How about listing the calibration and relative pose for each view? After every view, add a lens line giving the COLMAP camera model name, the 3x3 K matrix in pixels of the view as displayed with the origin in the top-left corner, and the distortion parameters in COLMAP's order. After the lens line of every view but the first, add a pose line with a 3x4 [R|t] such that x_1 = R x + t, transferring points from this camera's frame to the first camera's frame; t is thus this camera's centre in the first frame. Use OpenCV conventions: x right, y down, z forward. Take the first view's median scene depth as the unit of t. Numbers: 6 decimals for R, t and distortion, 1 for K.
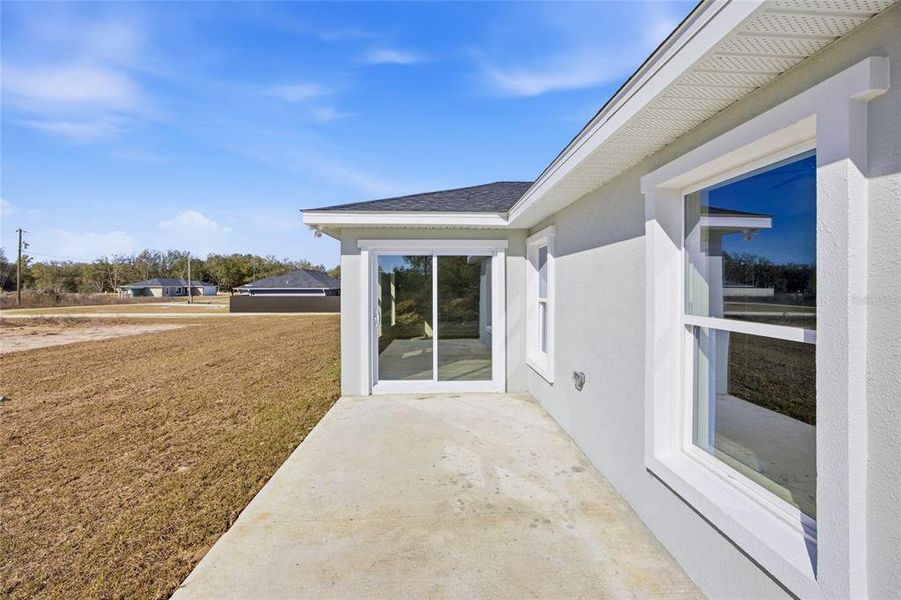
lens RADIAL K [[368.5, 0, 456.2], [0, 368.5, 287.3], [0, 0, 1]] dist [-0.027869, 0.009844]
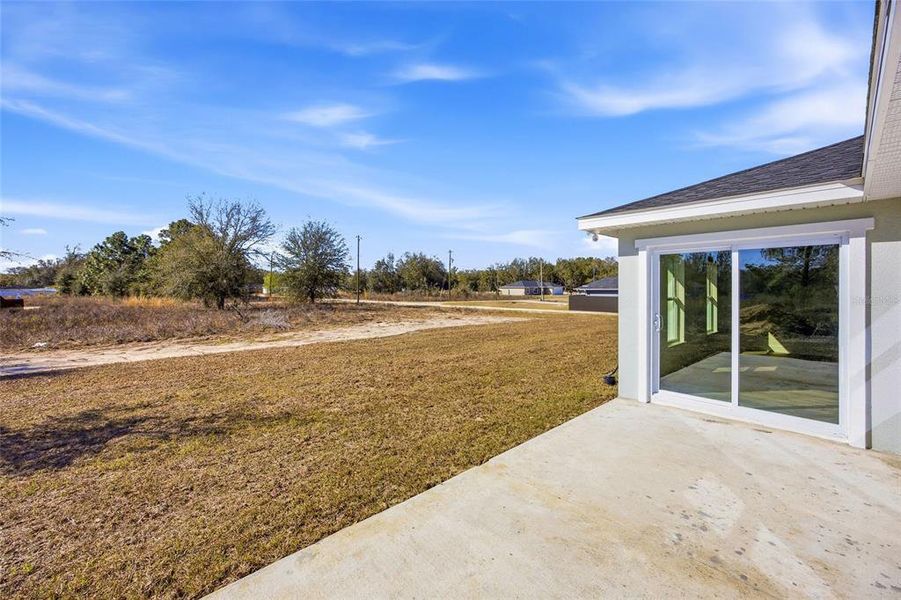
lens RADIAL K [[368.5, 0, 456.2], [0, 368.5, 287.3], [0, 0, 1]] dist [-0.027869, 0.009844]
pose [[0.638125, 0.001218, -0.769932, 0.160342], [-0.002251, 0.999997, -0.000284, -0.002498], [0.769930, 0.001915, 0.638126, 0.018972]]
